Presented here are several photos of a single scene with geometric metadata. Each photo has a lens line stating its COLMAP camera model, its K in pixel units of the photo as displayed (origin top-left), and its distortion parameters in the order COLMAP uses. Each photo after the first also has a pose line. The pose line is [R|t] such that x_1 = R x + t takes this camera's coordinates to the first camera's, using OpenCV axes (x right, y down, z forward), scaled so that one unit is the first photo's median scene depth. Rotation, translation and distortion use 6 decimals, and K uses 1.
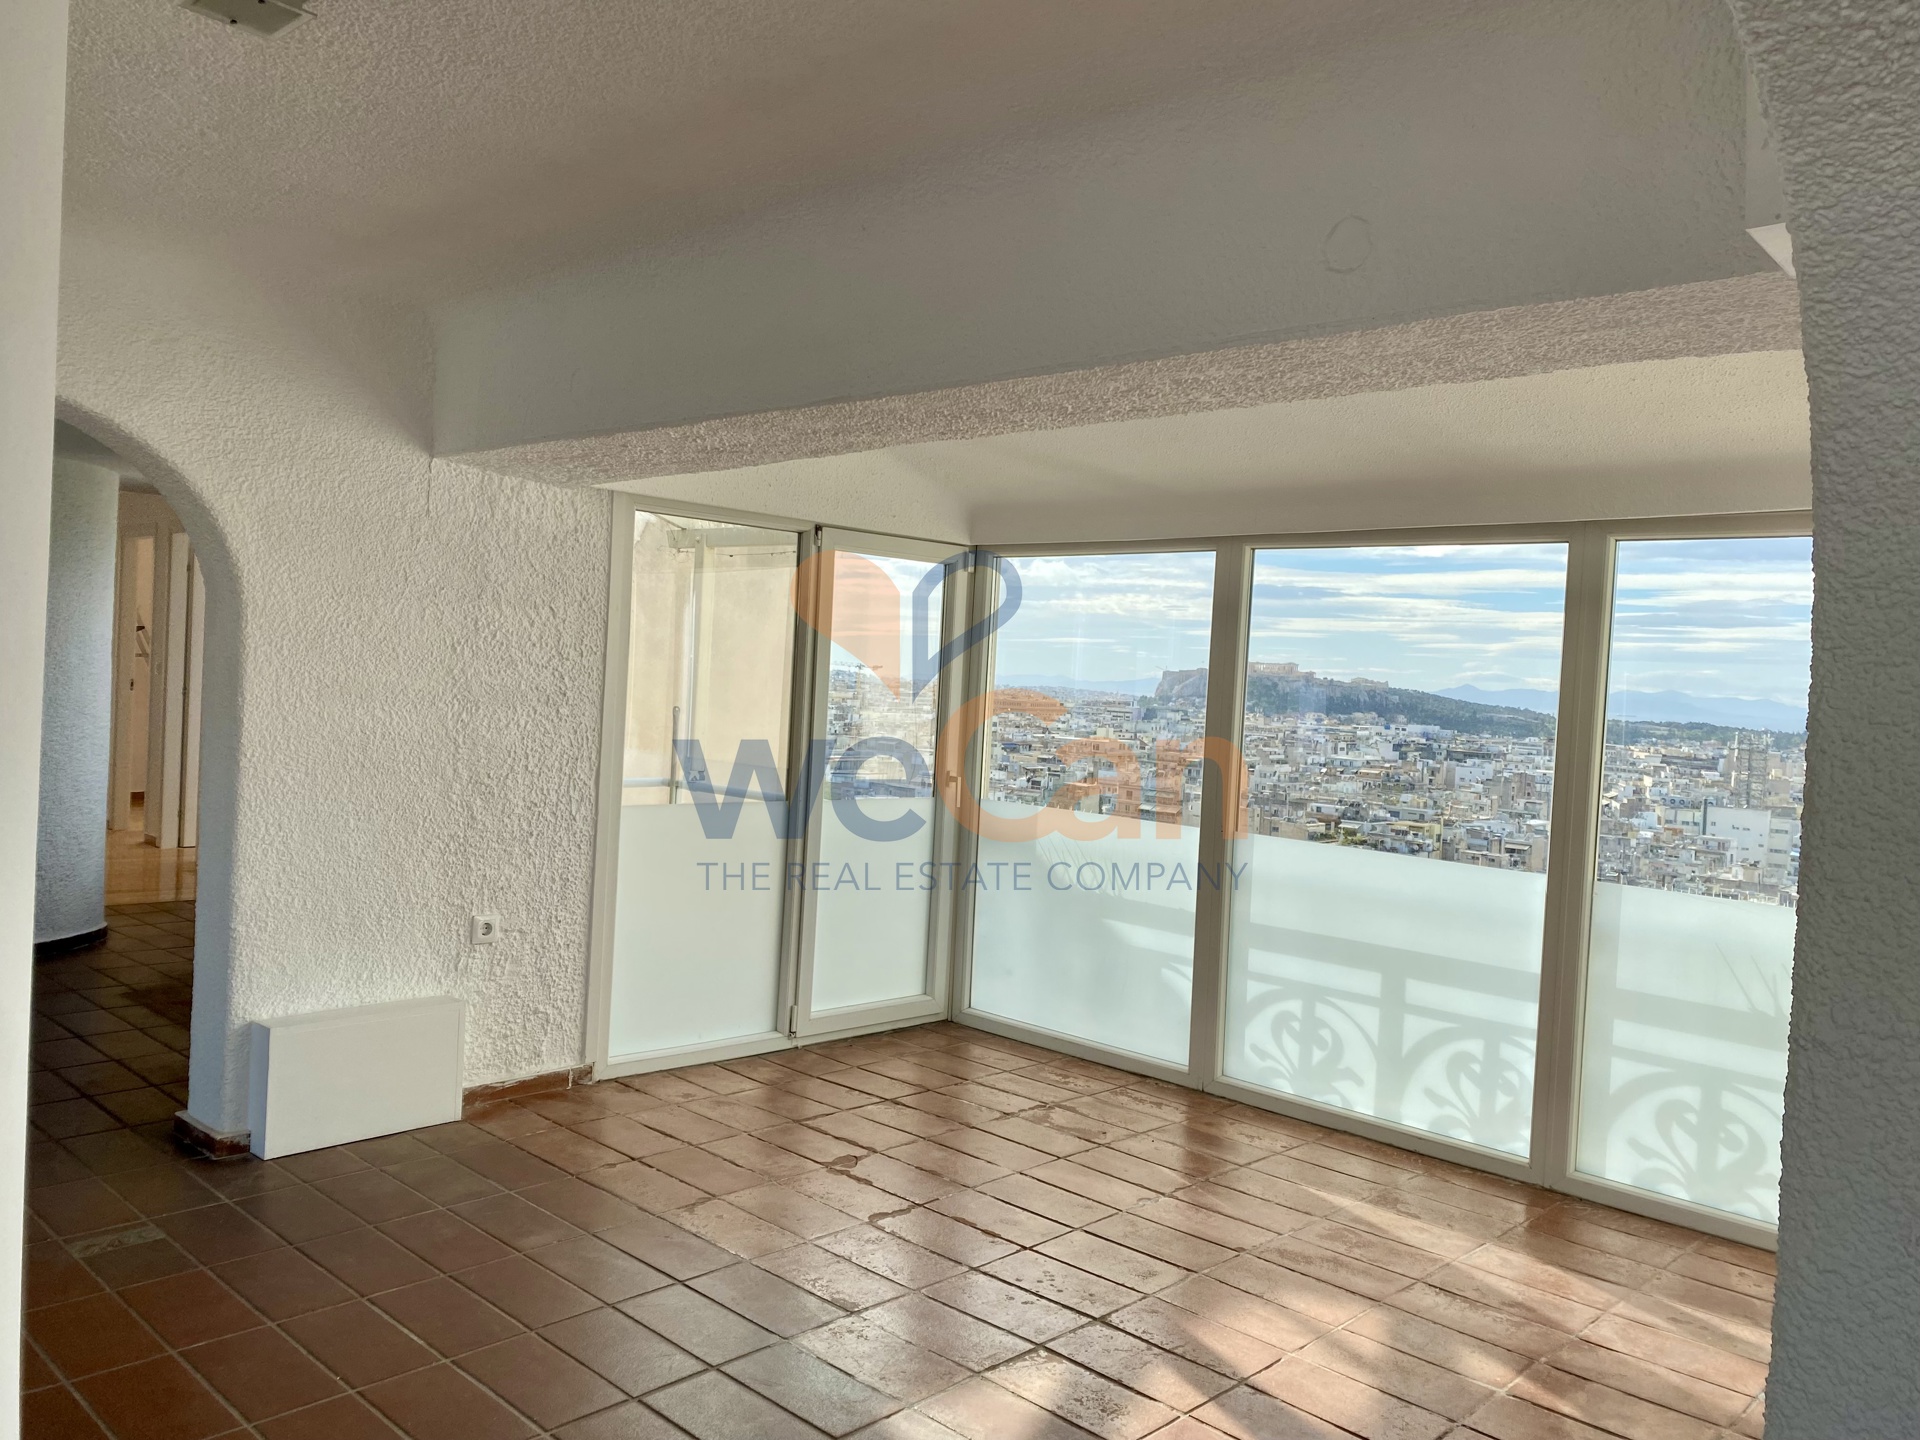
lens RADIAL K [[1441.8, 0, 947.7], [0, 1441.8, 711.3], [0, 0, 1]] dist [0.115718, -0.200908]
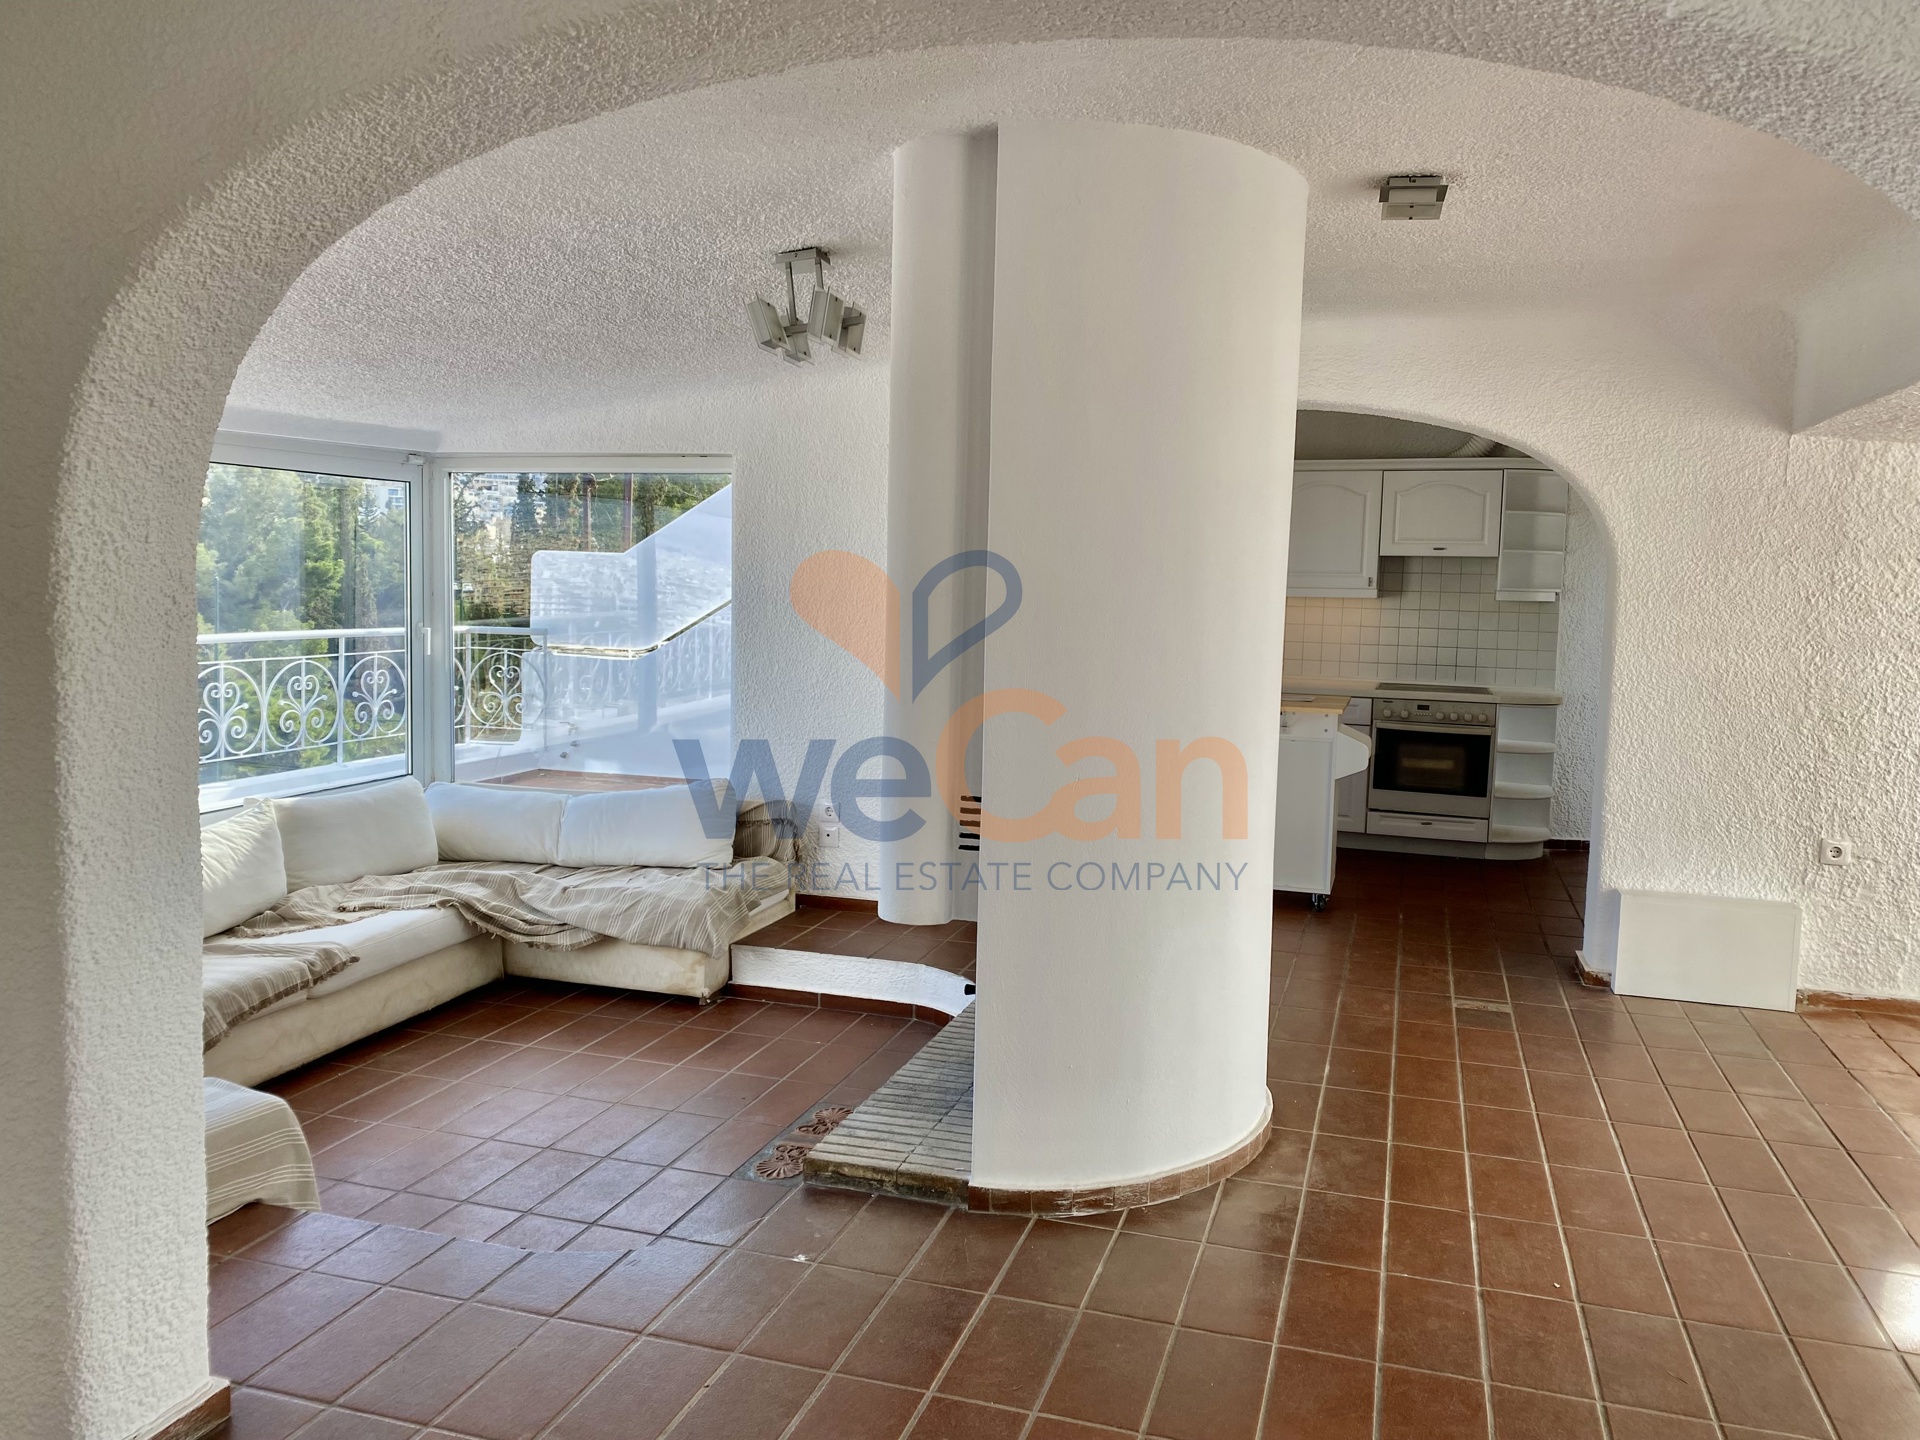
lens RADIAL K [[1491.5, 0, 961.3], [0, 1491.5, 700.0], [0, 0, 1]] dist [0.046005, -0.049343]
pose [[0.449578, 0.037529, -0.892452, 0.374076], [-0.028986, 0.999204, 0.027416, 0.019573], [0.892771, 0.013543, 0.450308, -0.105119]]
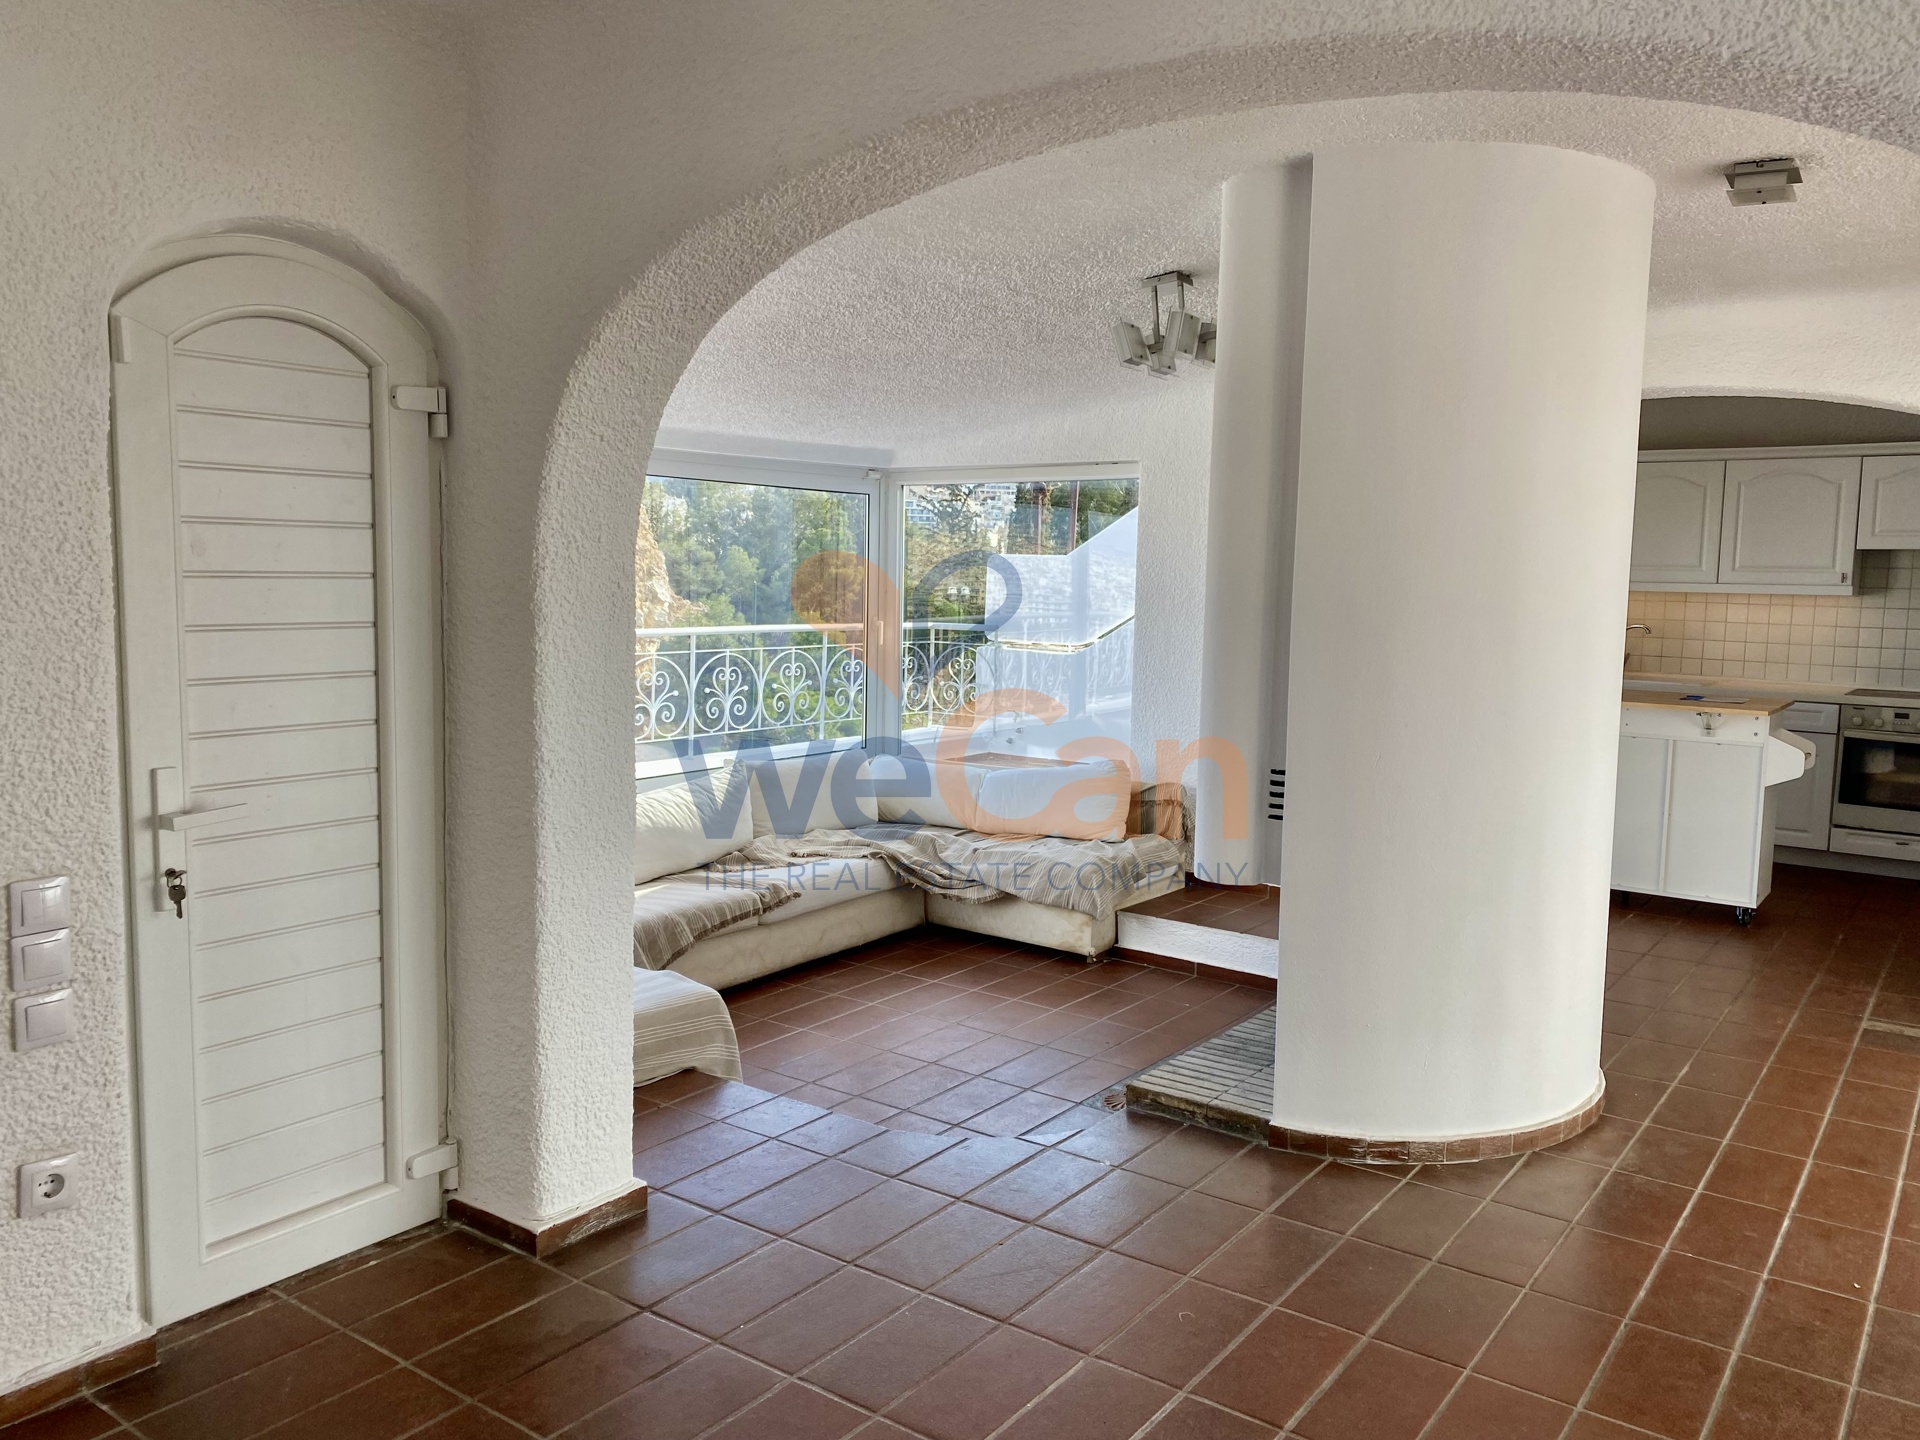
lens RADIAL K [[1491.5, 0, 961.3], [0, 1491.5, 700.0], [0, 0, 1]] dist [0.046005, -0.049343]
pose [[0.136564, 0.041995, -0.989741, 0.491294], [-0.043321, 0.998398, 0.036385, 0.028063], [0.989684, 0.037908, 0.138165, -0.052039]]
